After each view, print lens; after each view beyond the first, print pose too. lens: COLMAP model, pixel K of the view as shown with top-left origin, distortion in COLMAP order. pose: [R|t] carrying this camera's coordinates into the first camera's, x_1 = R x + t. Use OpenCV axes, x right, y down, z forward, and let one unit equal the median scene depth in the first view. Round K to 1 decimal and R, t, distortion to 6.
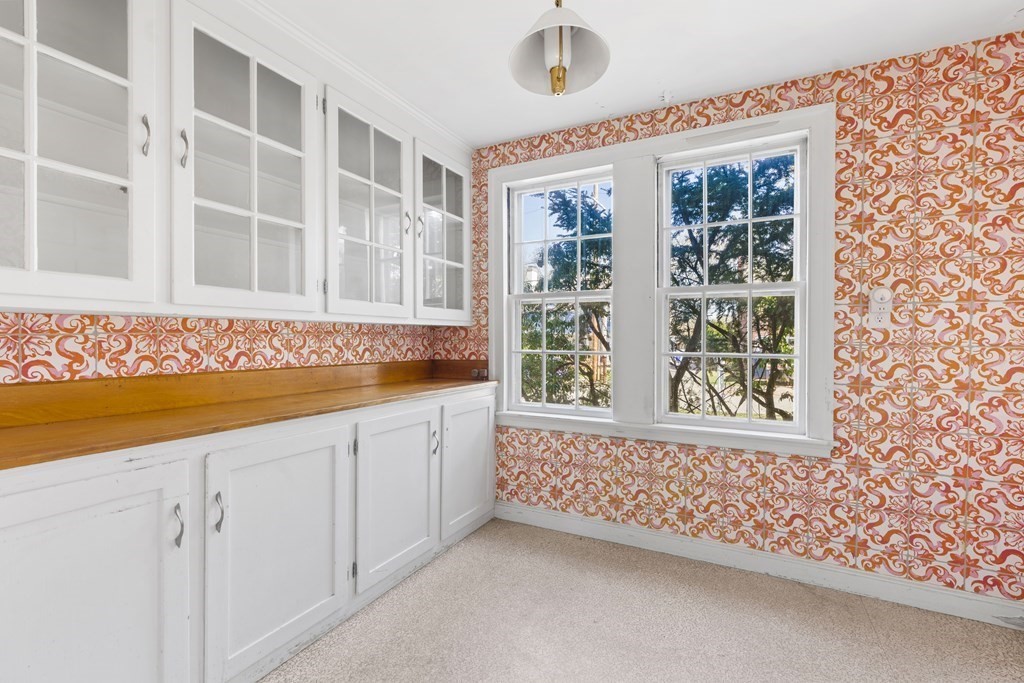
lens RADIAL K [[461.6, 0, 507.3], [0, 461.6, 337.3], [0, 0, 1]] dist [-0.003796, 0.000117]
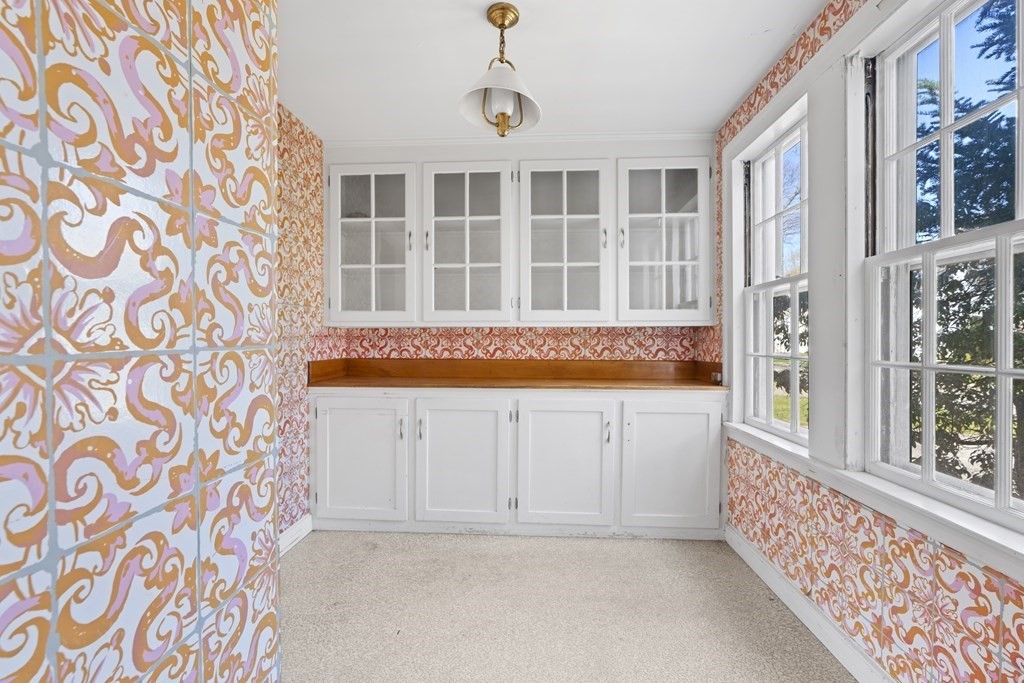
lens RADIAL K [[452.5, 0, 512.0], [0, 452.5, 341.5], [0, 0, 1]] dist [-0.002744, 0.000300]
pose [[0.422047, 0.000524, -0.906574, 0.746888], [0.001561, 0.999998, 0.001305, 0.007309], [0.906573, -0.001966, 0.422045, 0.333359]]
